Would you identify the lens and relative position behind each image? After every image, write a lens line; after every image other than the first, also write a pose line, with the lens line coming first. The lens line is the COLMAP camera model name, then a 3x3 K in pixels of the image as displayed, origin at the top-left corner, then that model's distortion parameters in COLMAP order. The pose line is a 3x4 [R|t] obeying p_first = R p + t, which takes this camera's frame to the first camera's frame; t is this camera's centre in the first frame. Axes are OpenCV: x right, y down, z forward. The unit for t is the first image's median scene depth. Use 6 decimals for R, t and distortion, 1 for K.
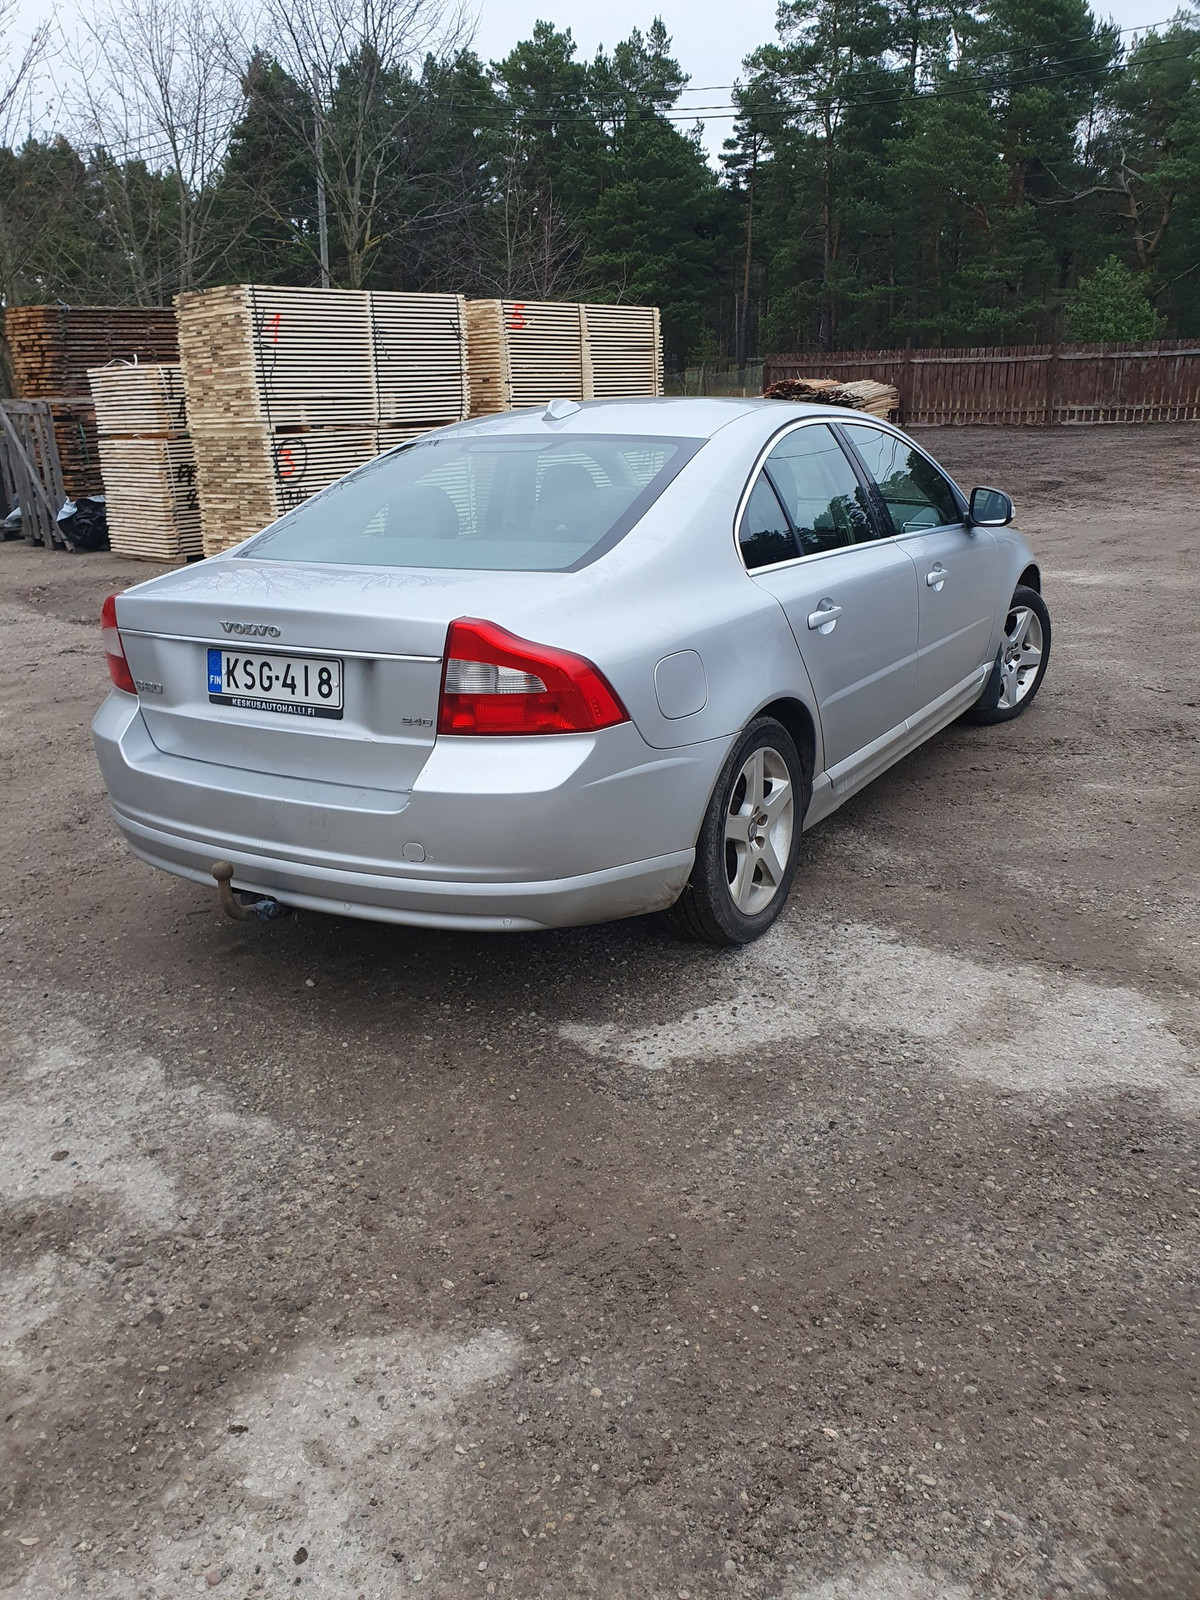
lens RADIAL K [[1307.7, 0, 600.0], [0, 1307.7, 800.0], [0, 0, 1]] dist [0.002456, 0.000518]
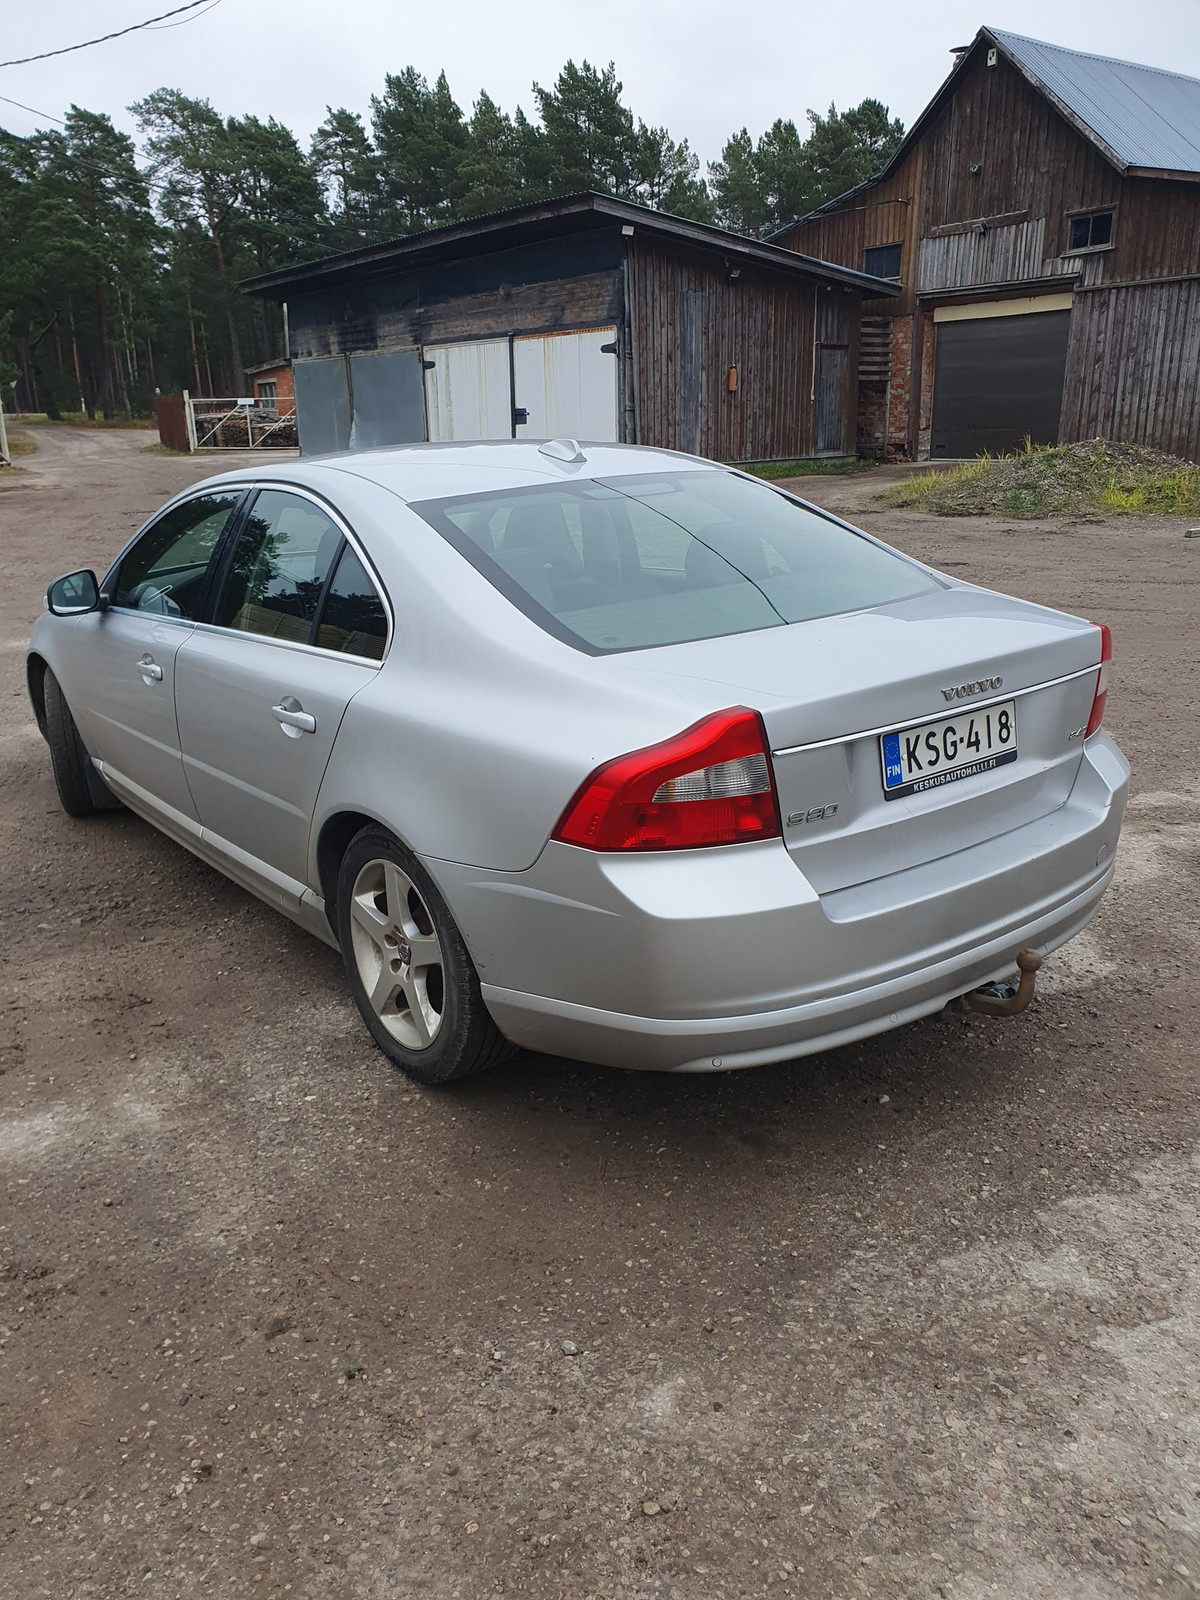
lens RADIAL K [[1214.4, 0, 600.0], [0, 1214.4, 800.0], [0, 0, 1]] dist [-0.002012, 0.000595]
pose [[0.373894, -0.262235, 0.889627, -1.060984], [0.310219, 0.939309, 0.146500, -0.247082], [-0.874053, 0.221203, 0.432552, 0.851657]]
